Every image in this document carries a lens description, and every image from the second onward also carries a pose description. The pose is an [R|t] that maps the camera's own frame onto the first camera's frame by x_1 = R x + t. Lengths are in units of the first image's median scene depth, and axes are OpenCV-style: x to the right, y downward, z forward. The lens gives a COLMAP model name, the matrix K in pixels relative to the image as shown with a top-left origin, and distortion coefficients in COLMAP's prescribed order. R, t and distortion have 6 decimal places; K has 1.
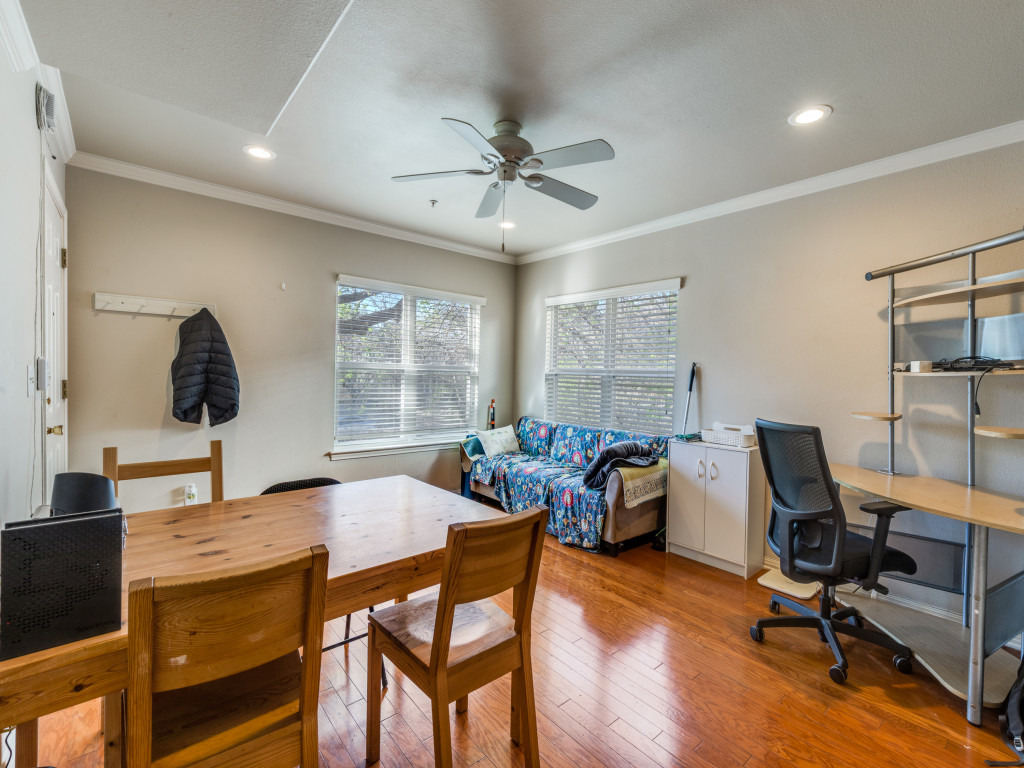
lens RADIAL K [[460.6, 0, 518.7], [0, 460.6, 398.5], [0, 0, 1]] dist [0.007519, 0.001029]
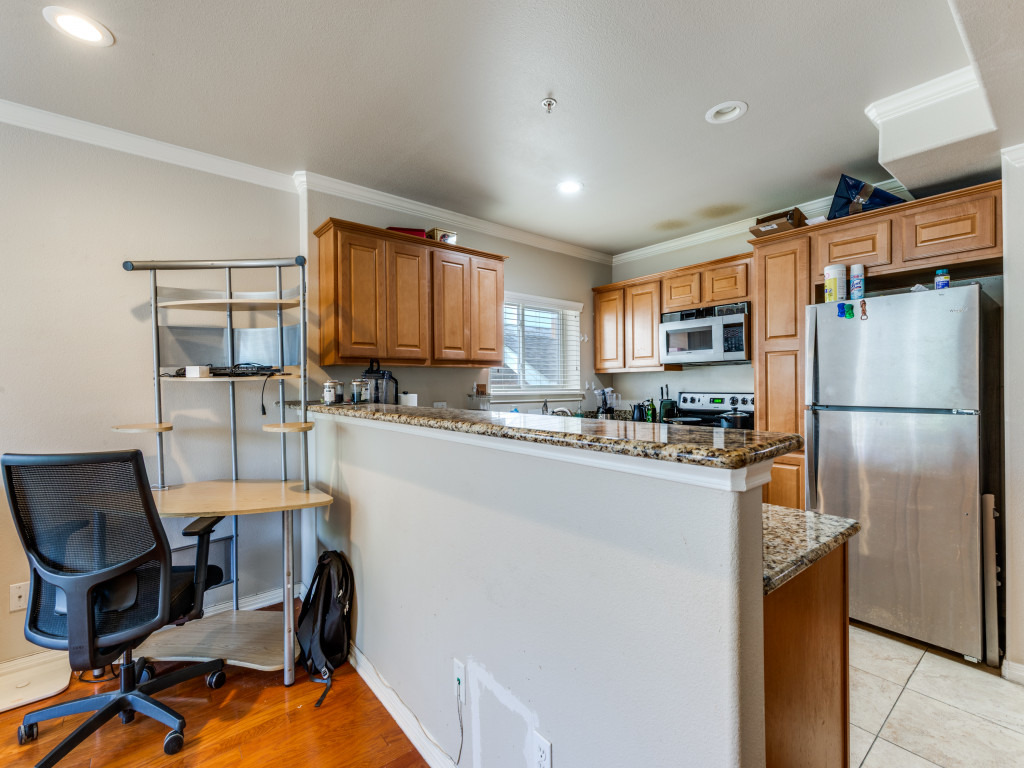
lens RADIAL K [[460.6, 0, 520.3], [0, 460.6, 388.1], [0, 0, 1]] dist [0.007519, 0.001029]
pose [[0.012143, -0.033250, 0.999373, -0.099048], [0.061210, 0.997597, 0.032447, -0.023021], [-0.998051, 0.060778, 0.014150, 0.286911]]
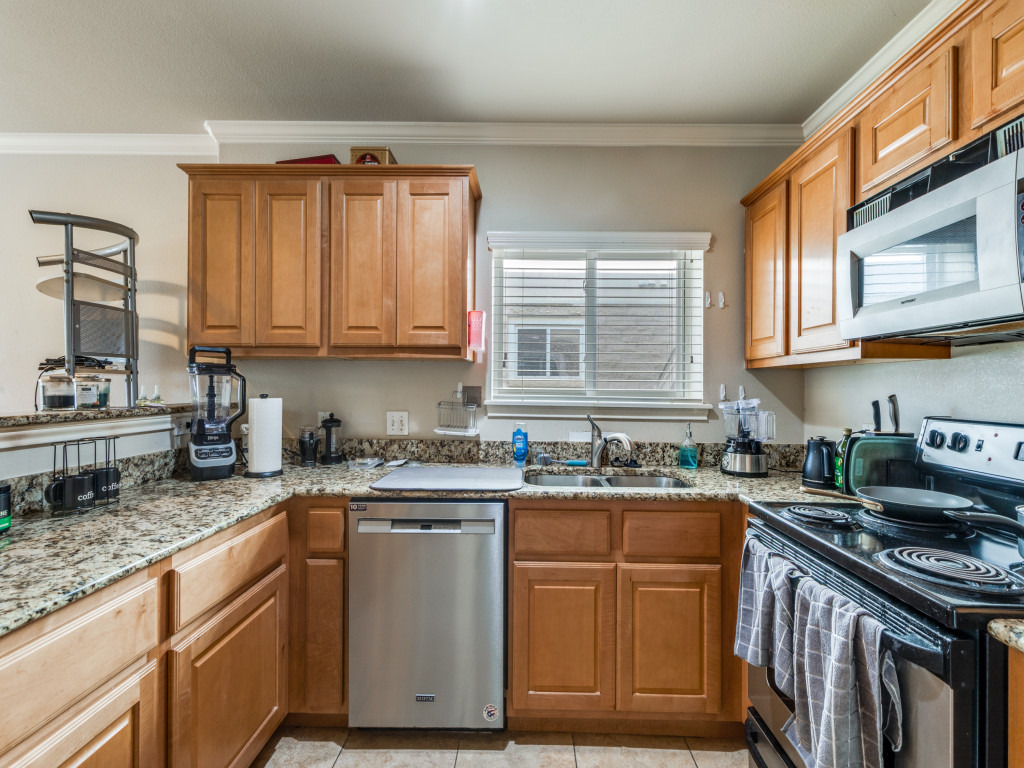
lens RADIAL K [[460.6, 0, 518.6], [0, 460.6, 387.8], [0, 0, 1]] dist [0.007519, 0.001029]
pose [[0.662777, -0.020792, 0.748528, 0.701559], [0.046176, 0.998847, -0.013141, 0.022644], [-0.747391, 0.043273, 0.662973, -0.228993]]
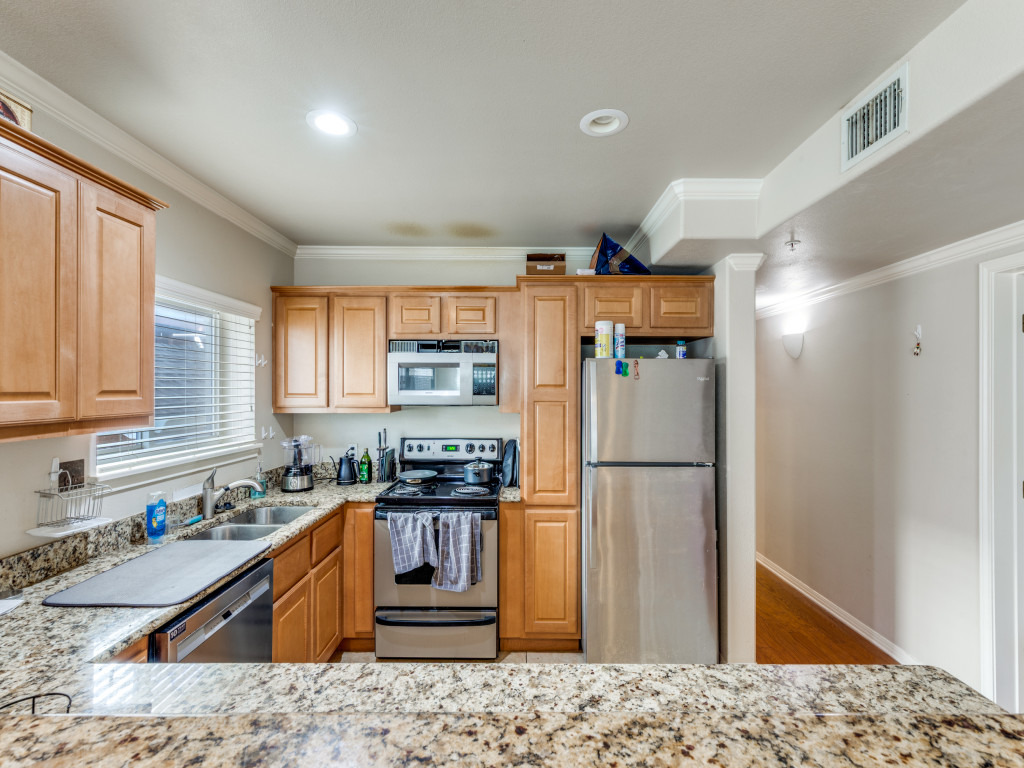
lens RADIAL K [[460.6, 0, 519.7], [0, 460.6, 388.2], [0, 0, 1]] dist [0.007519, 0.001029]
pose [[-0.759420, -0.028898, 0.649959, 0.409950], [0.010252, 0.998357, 0.056367, -0.128134], [-0.650520, 0.049469, -0.757876, 0.504946]]
